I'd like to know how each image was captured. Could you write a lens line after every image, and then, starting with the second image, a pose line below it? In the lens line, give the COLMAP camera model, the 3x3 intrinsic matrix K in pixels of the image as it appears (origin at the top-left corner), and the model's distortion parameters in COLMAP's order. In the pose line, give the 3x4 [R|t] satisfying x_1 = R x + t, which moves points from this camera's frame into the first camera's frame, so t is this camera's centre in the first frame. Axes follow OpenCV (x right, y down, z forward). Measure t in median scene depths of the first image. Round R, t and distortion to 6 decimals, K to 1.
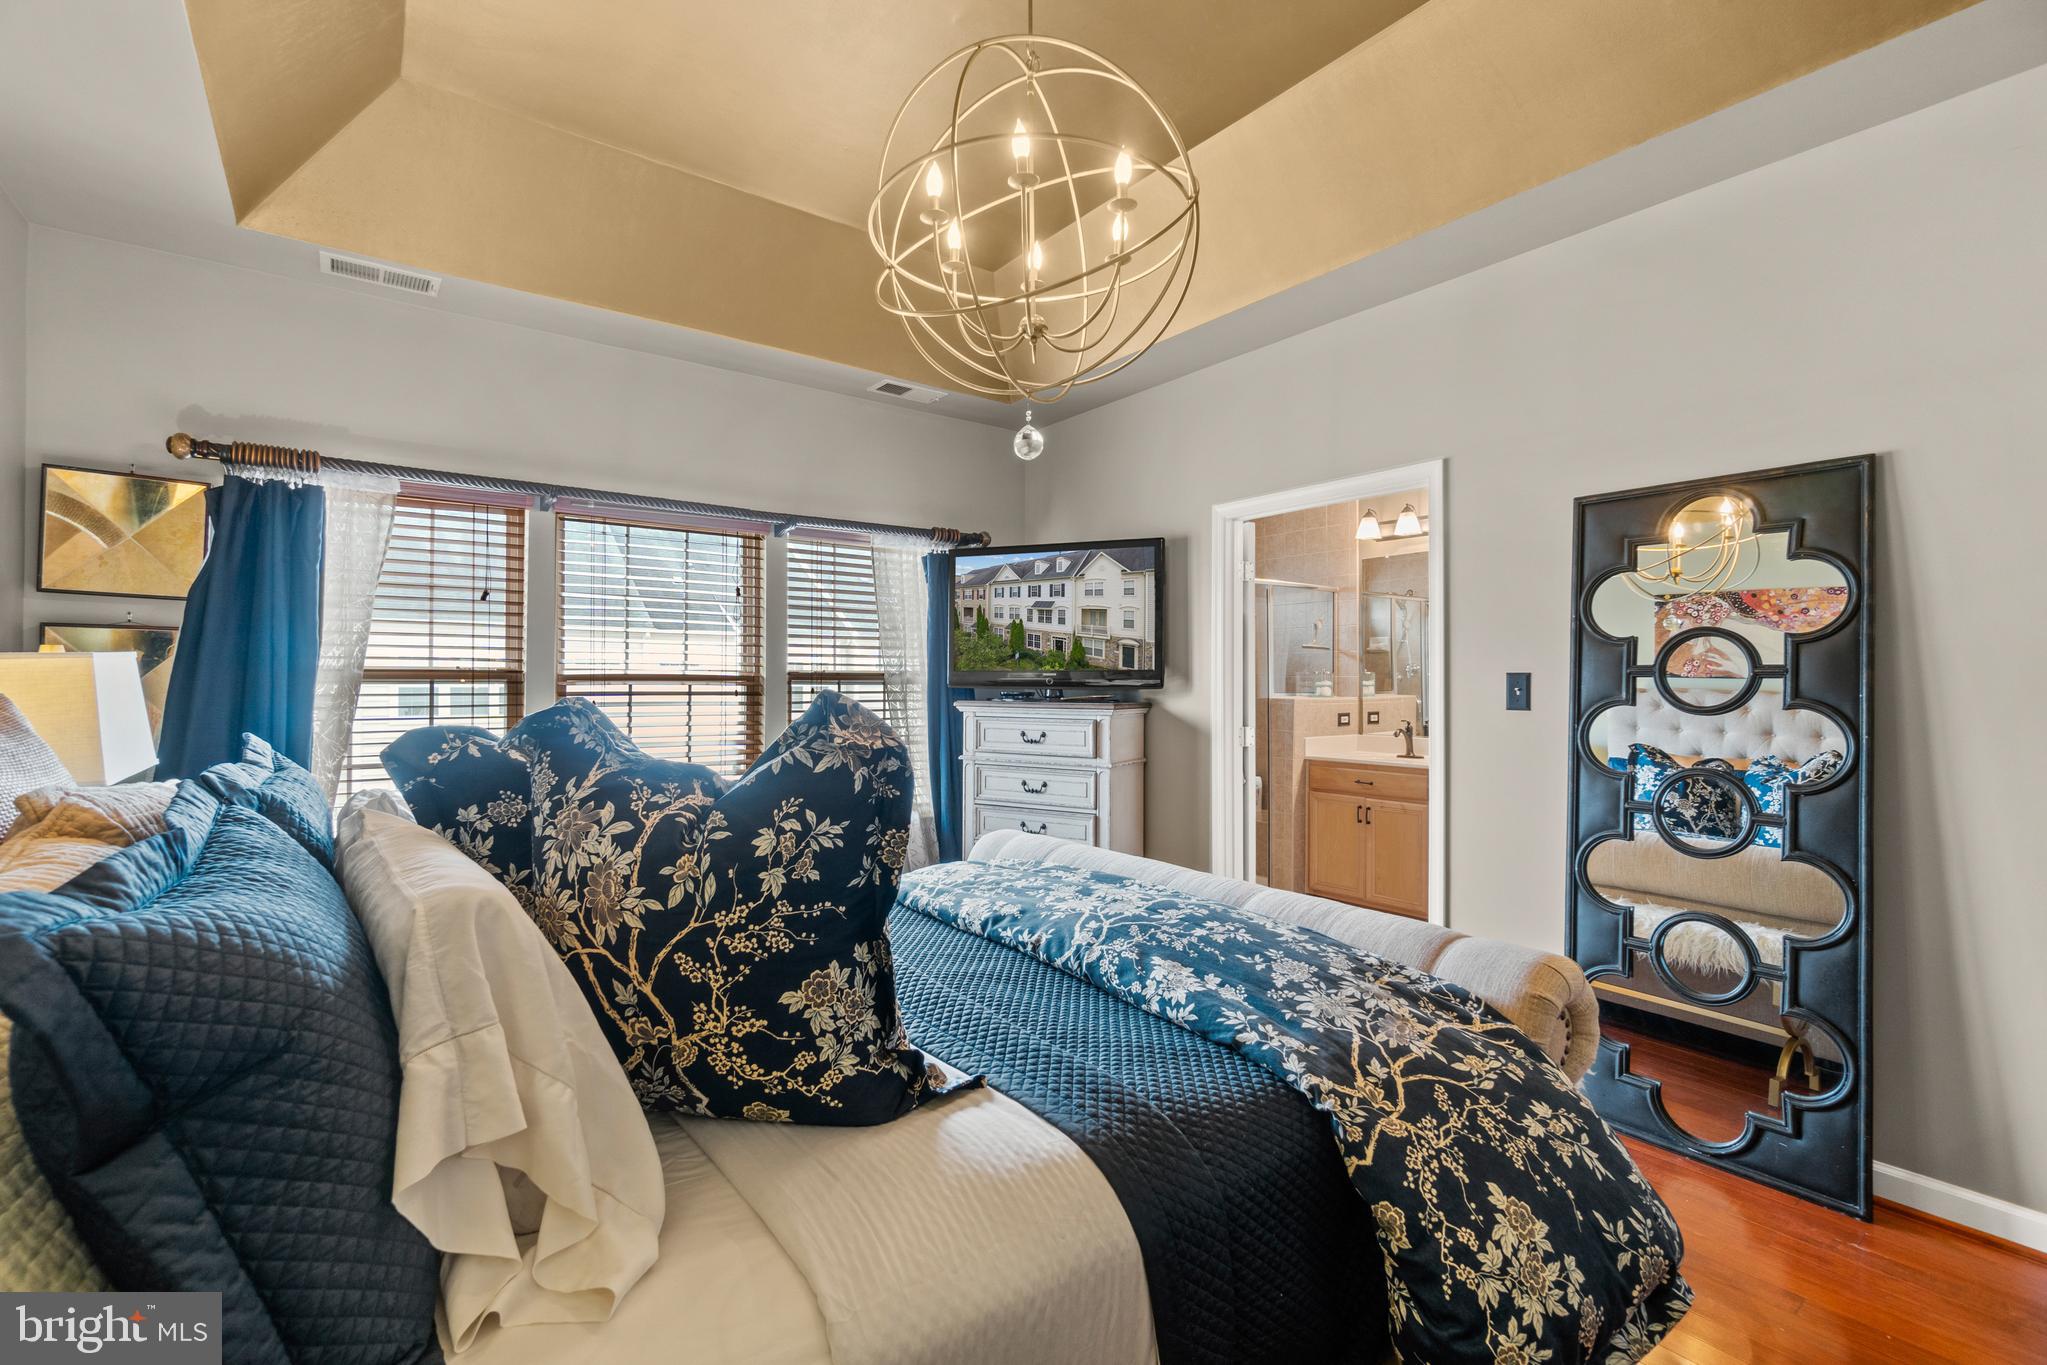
lens RADIAL K [[891.5, 0, 978.8], [0, 891.5, 675.6], [0, 0, 1]] dist [-0.002238, 0.000515]
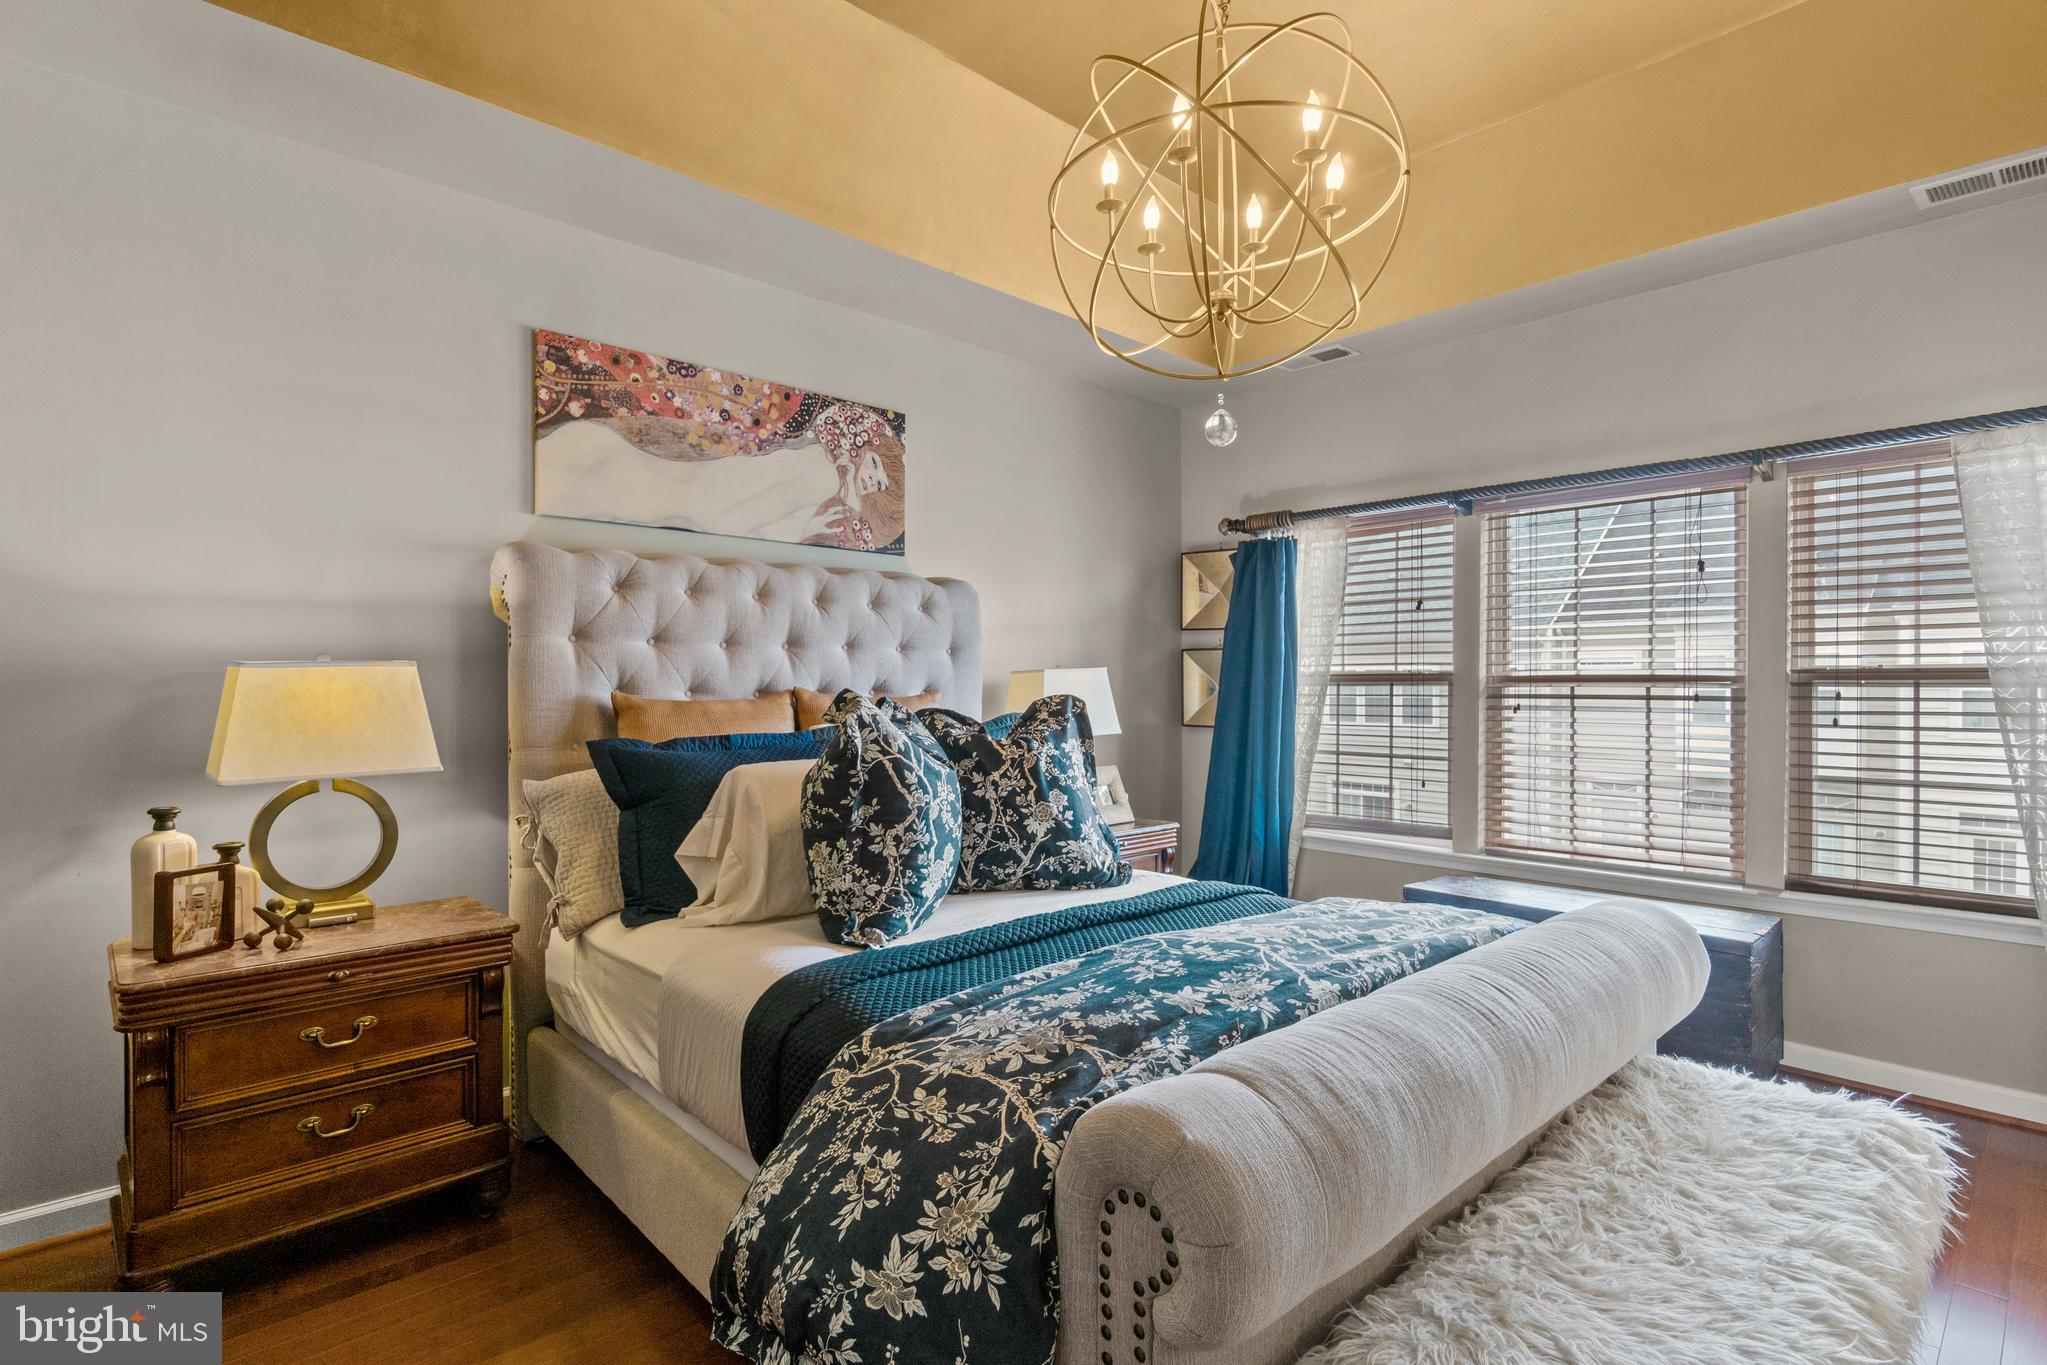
lens RADIAL K [[1003.3, 0, 1031.7], [0, 1003.3, 694.2], [0, 0, 1]] dist [-0.002866, -0.000421]
pose [[0.131868, 0.006580, -0.991245, 1.507035], [0.009203, 0.999927, 0.007862, 0.013296], [0.991225, -0.010159, 0.131798, 0.928736]]
